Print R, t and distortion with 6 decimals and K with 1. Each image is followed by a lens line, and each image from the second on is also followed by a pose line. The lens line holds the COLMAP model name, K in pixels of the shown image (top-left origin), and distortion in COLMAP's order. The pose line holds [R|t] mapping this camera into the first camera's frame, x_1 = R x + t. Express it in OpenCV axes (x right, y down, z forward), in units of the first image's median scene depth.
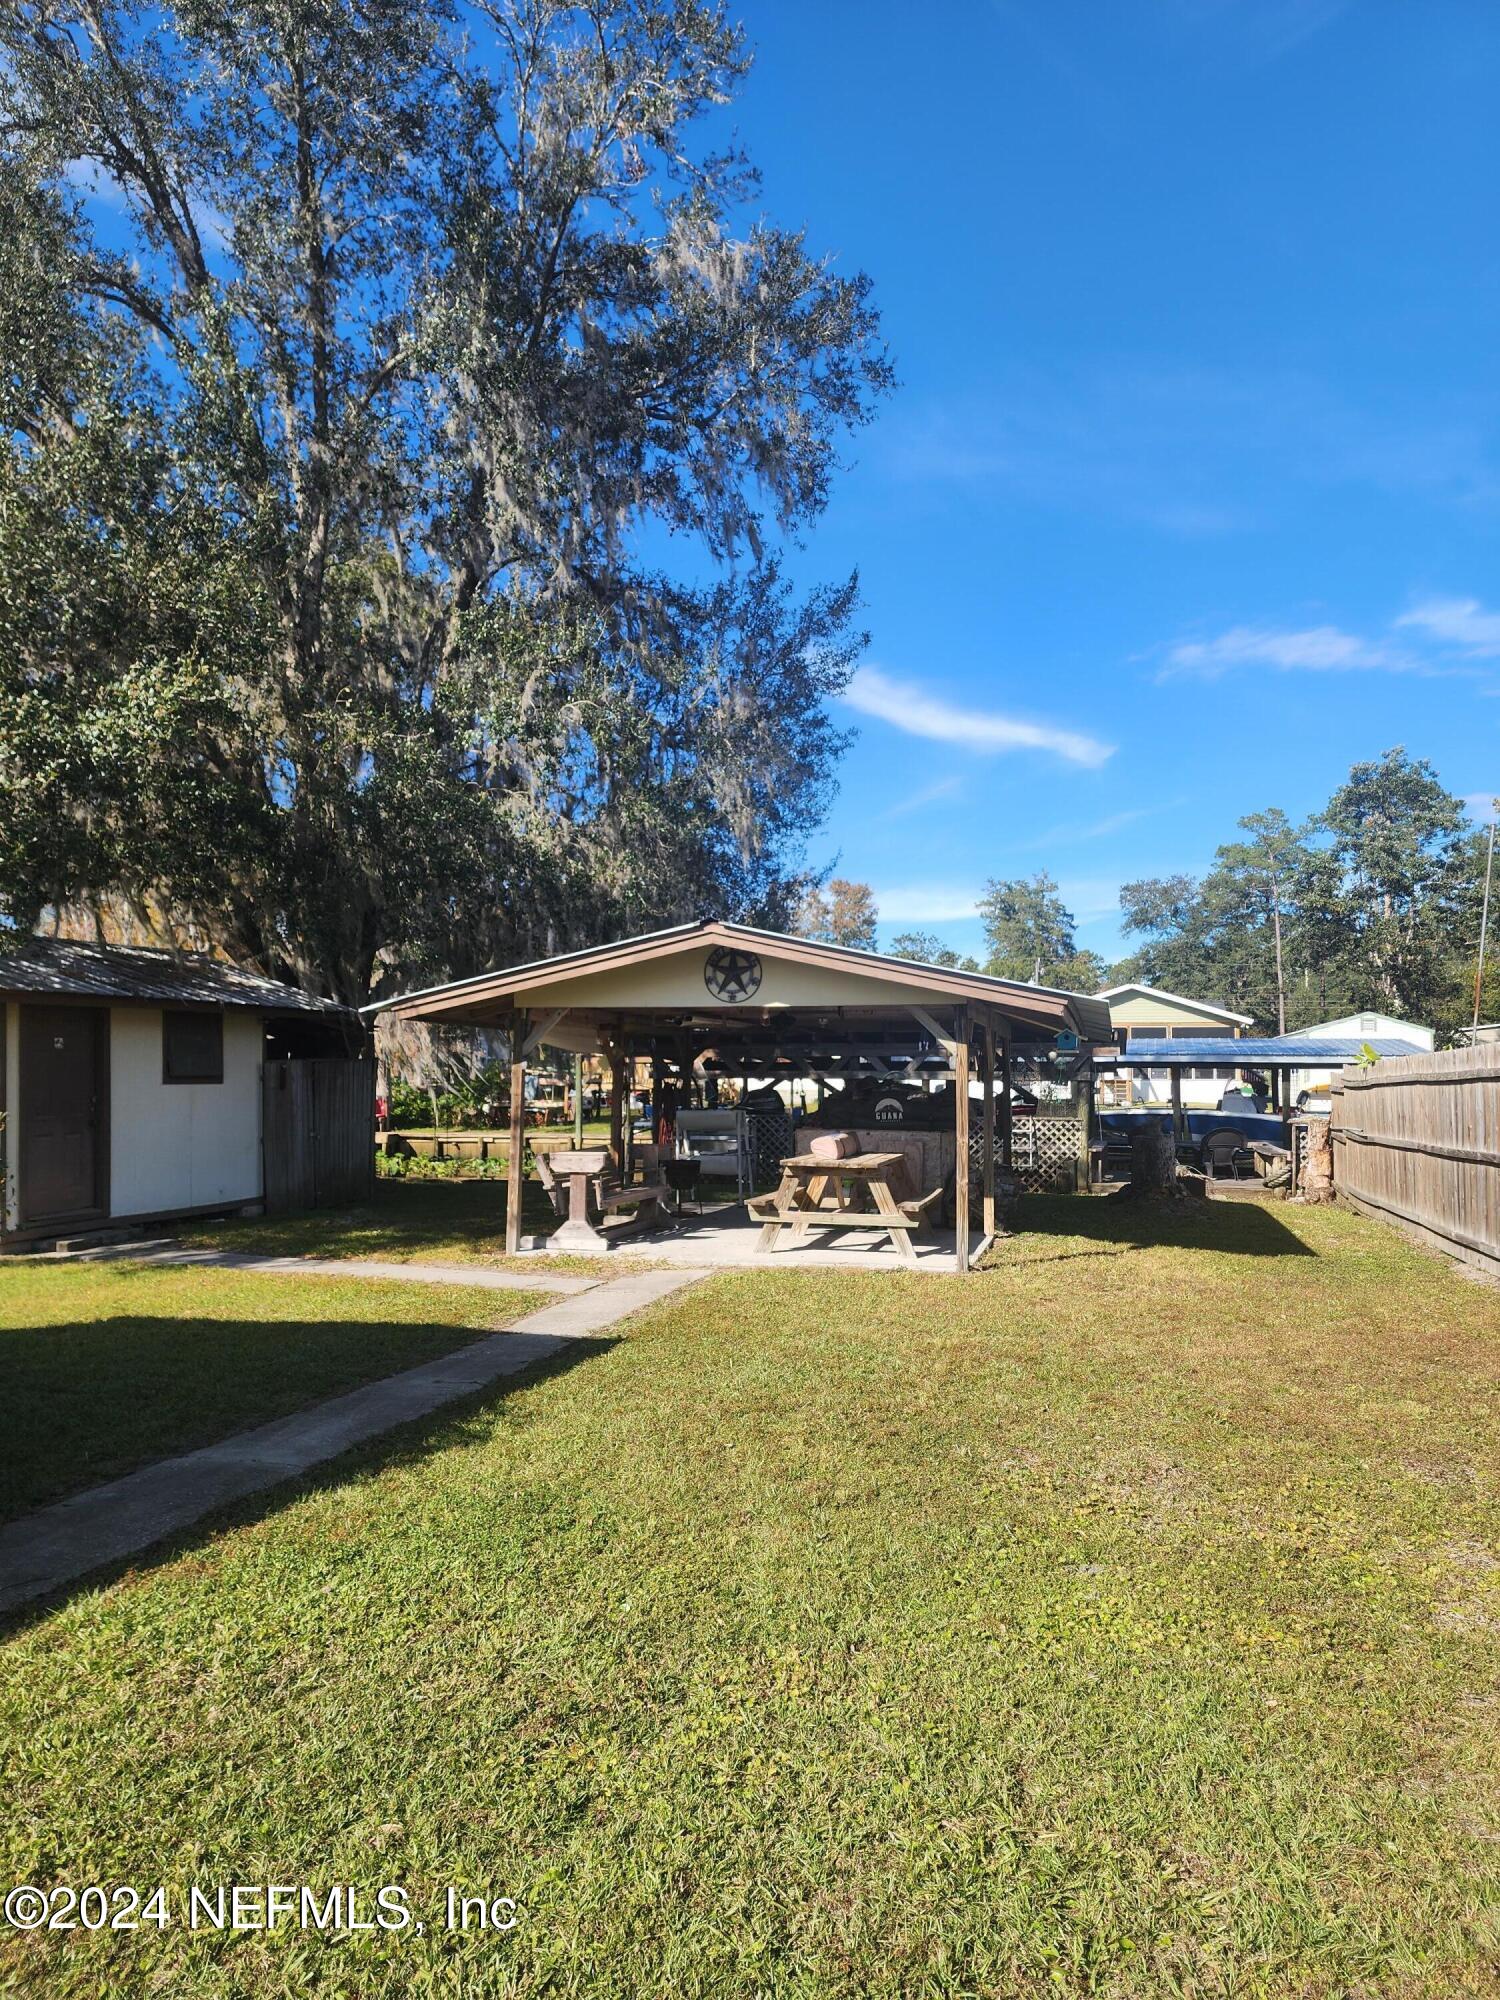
lens RADIAL K [[1342.2, 0, 764.8], [0, 1342.2, 982.0], [0, 0, 1]] dist [0.049605, -0.055351]
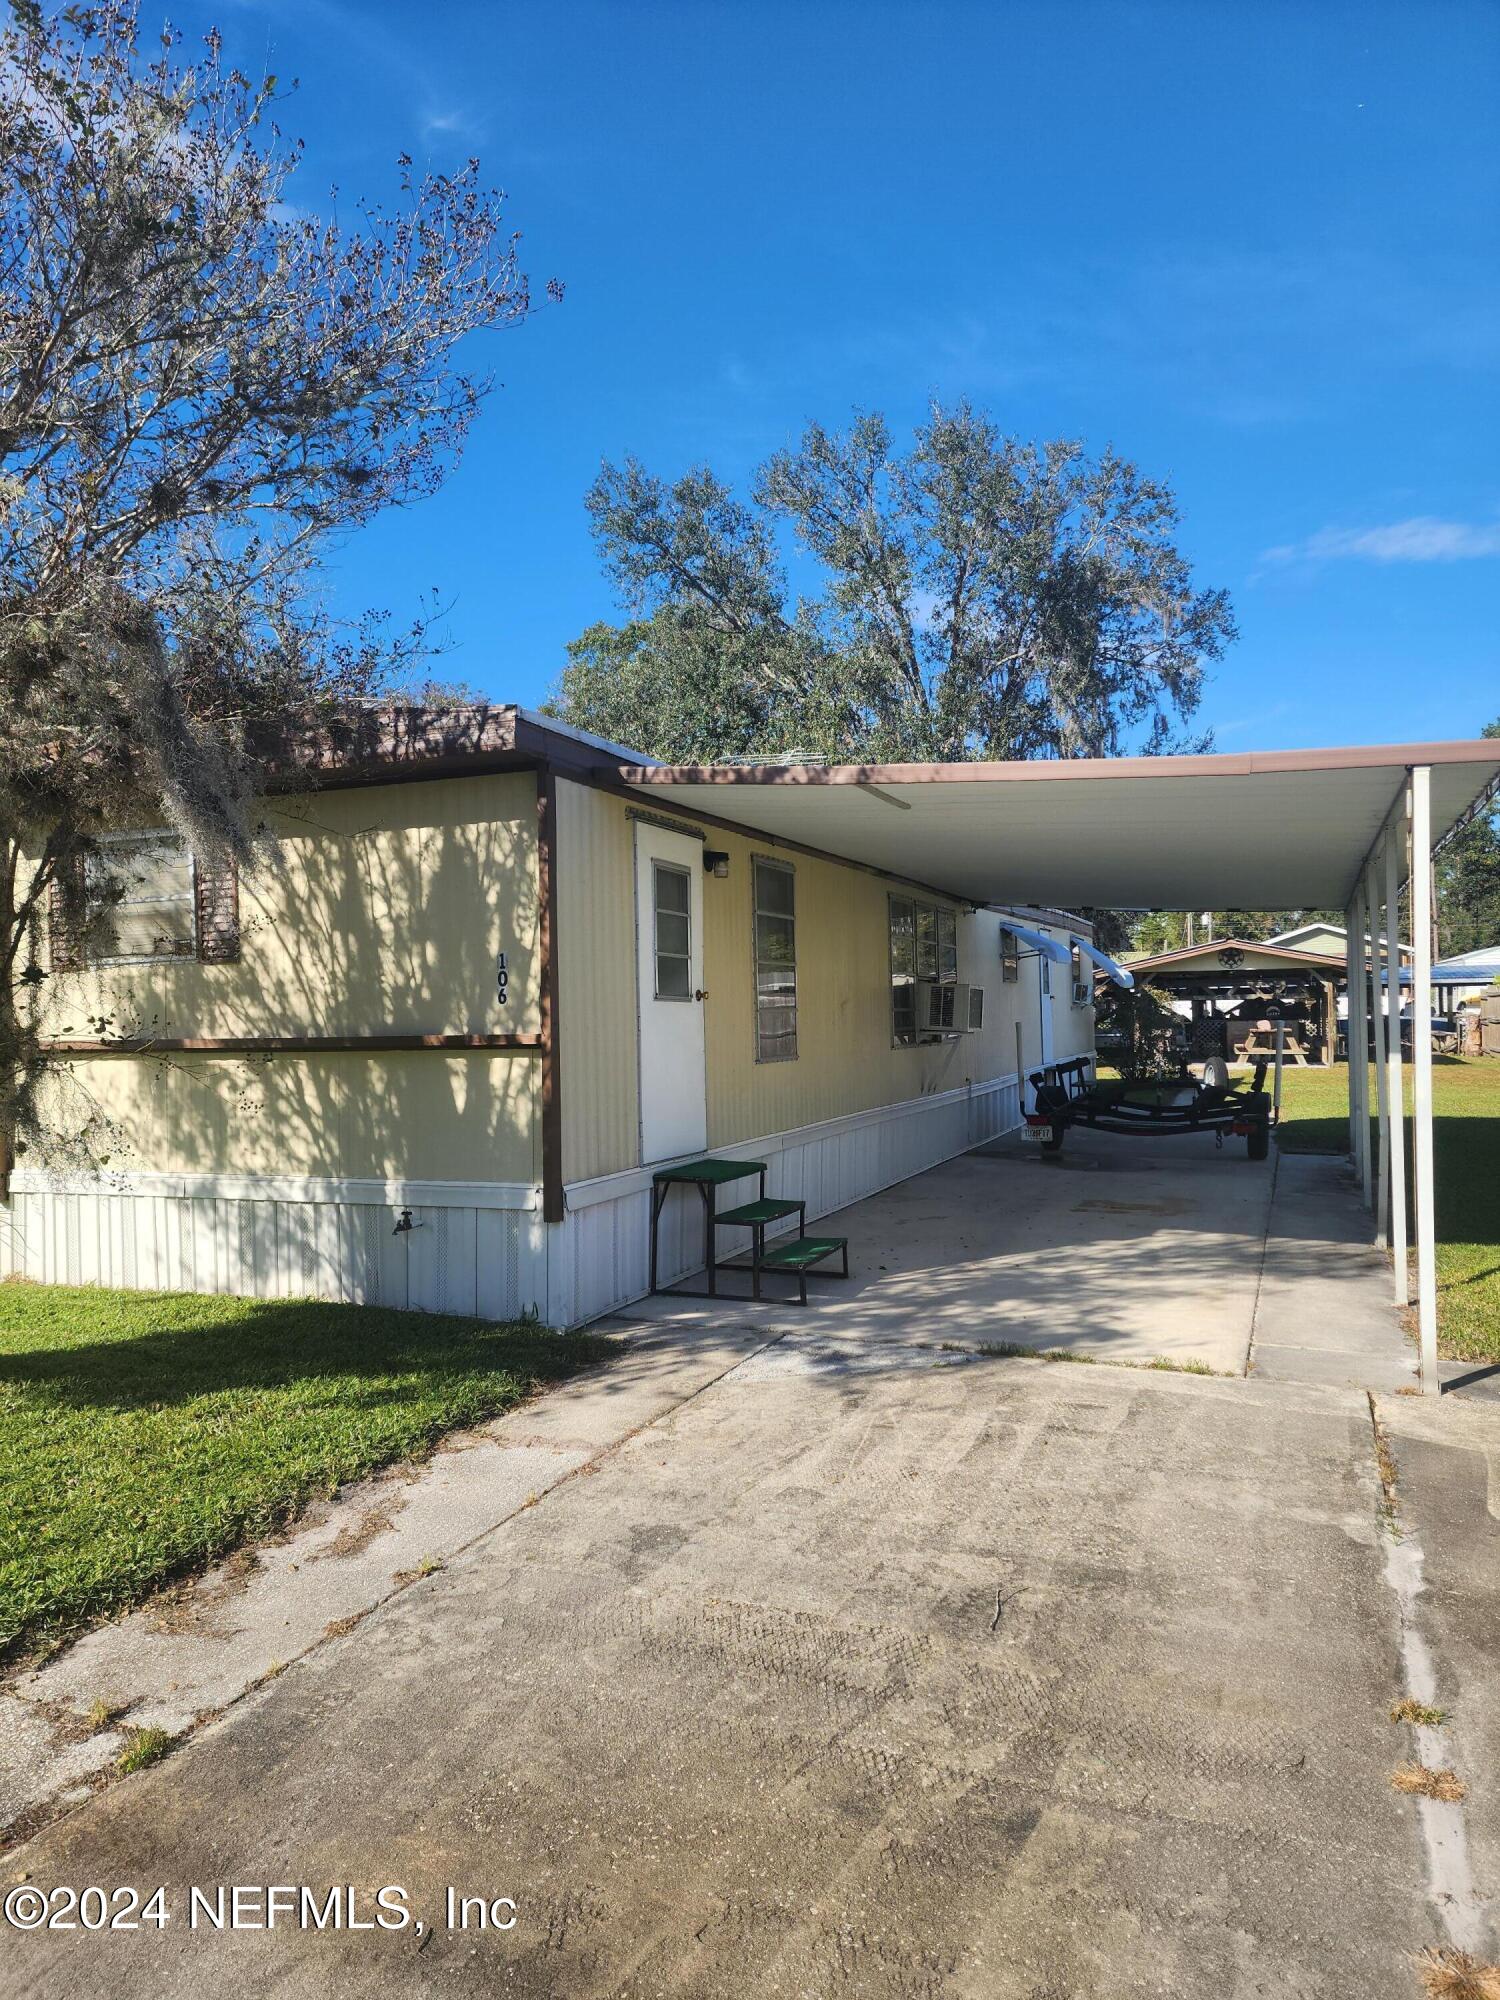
lens RADIAL K [[1342.2, 0, 740.1], [0, 1342.2, 1004.8], [0, 0, 1]] dist [0.049605, -0.055351]
pose [[0.994014, -0.028375, -0.105501, -0.650015], [0.035230, 0.997348, 0.063687, -0.107108], [0.103414, -0.067022, 0.992378, -1.568889]]
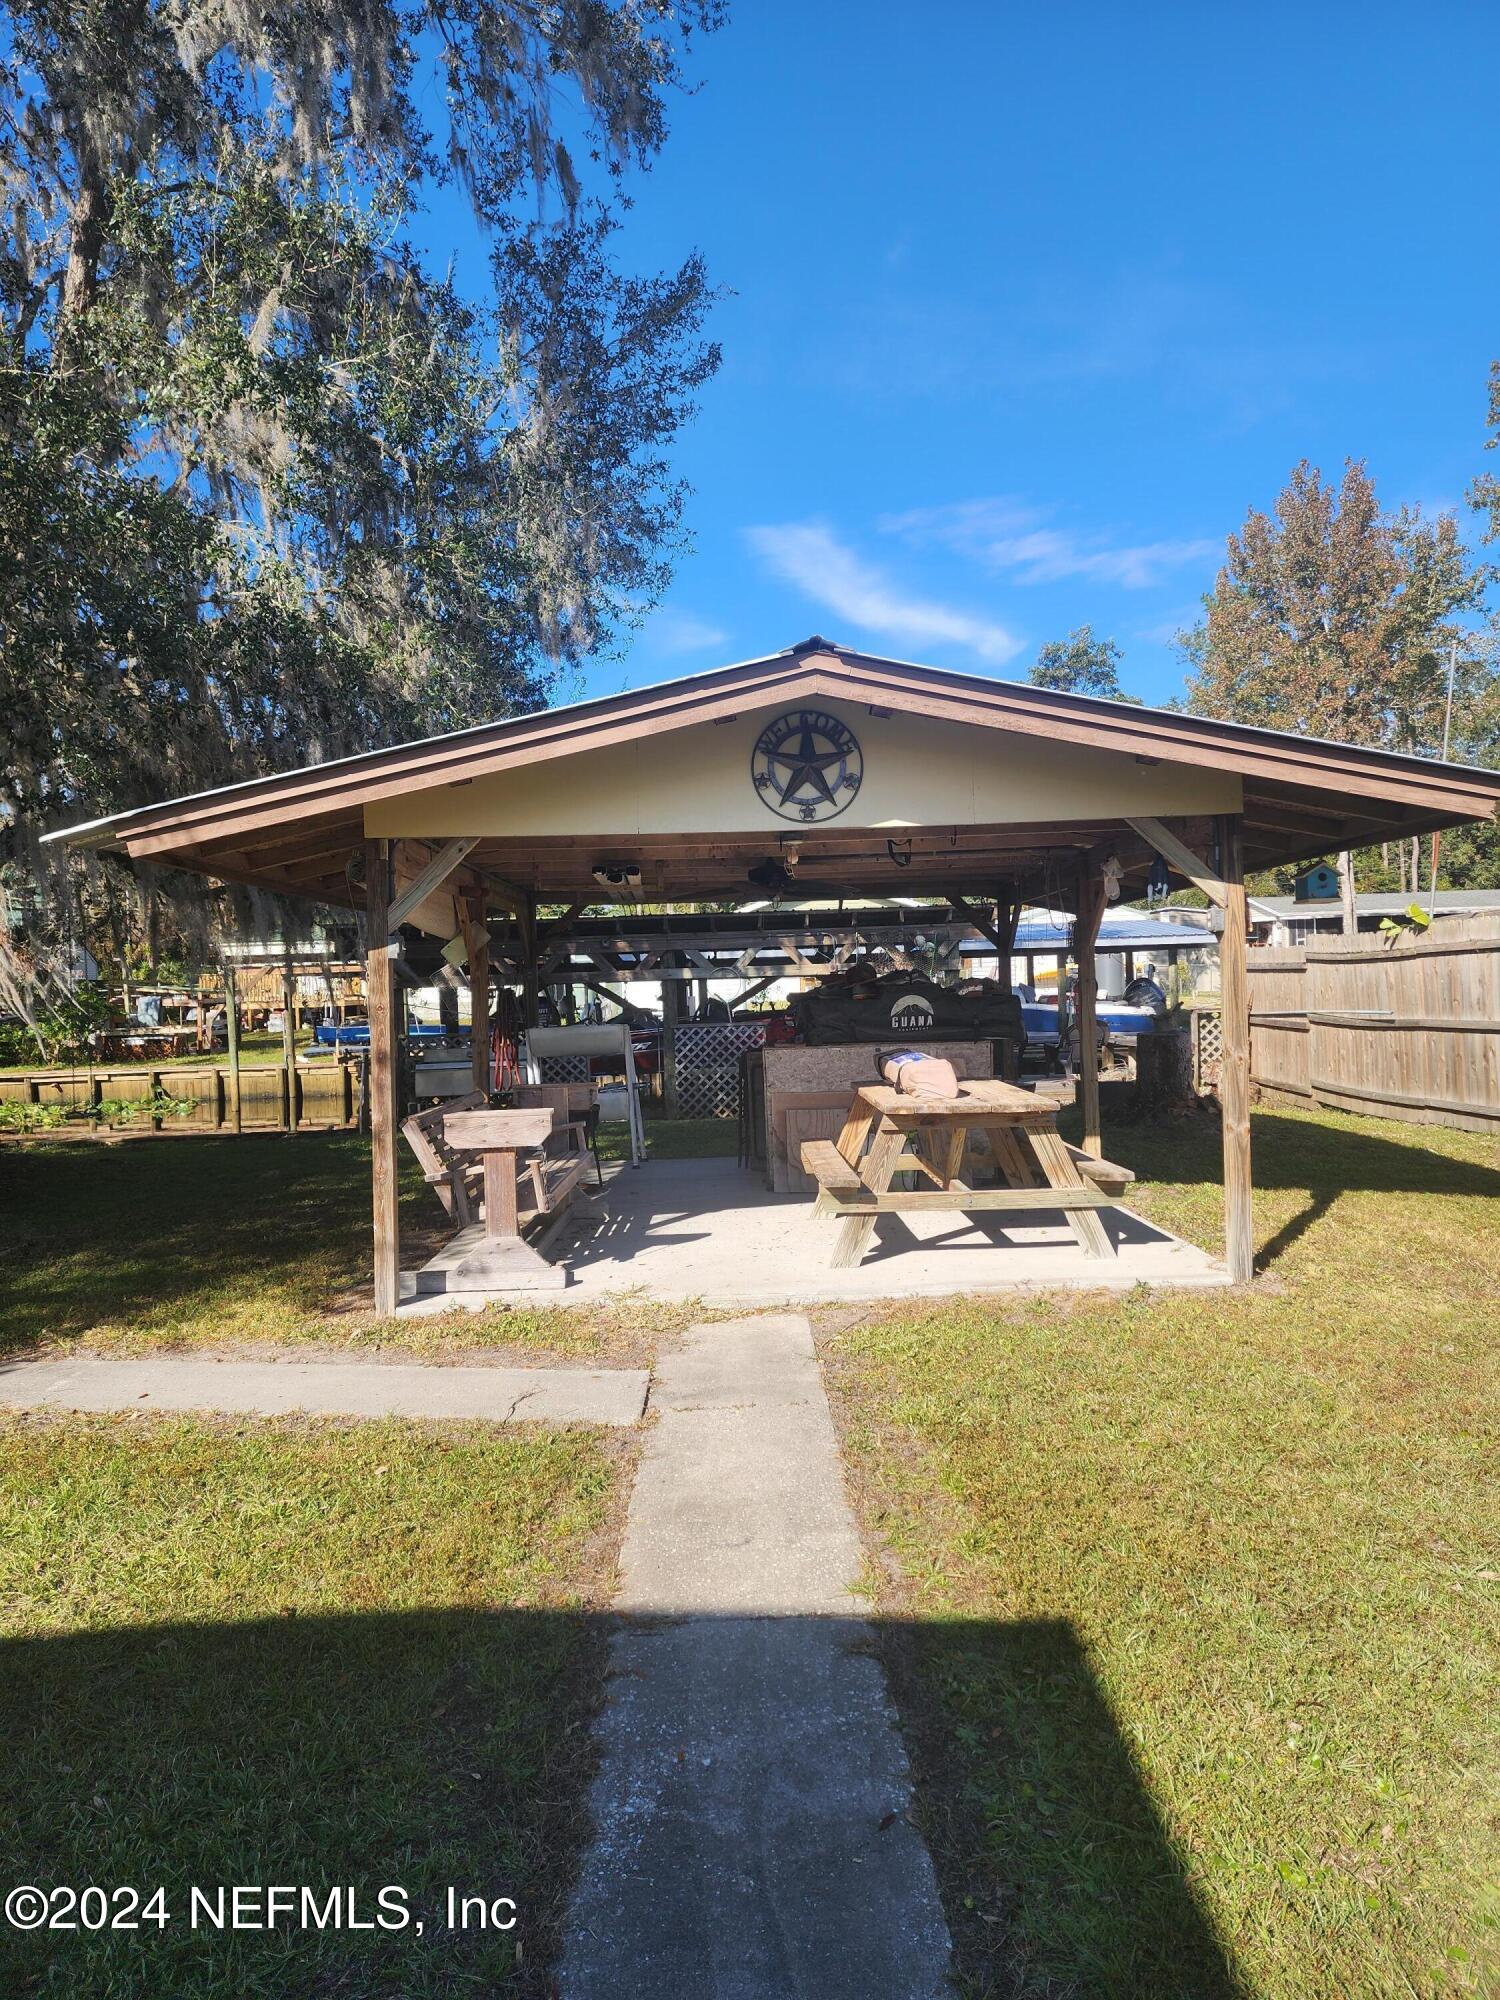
lens RADIAL K [[1342.2, 0, 747.7], [0, 1342.2, 1012.3], [0, 0, 1]] dist [0.049605, -0.055351]
pose [[0.962177, -0.041427, 0.269256, -0.185241], [0.017038, 0.995586, 0.092295, 0.039139], [-0.271891, -0.084216, 0.958636, 0.459668]]
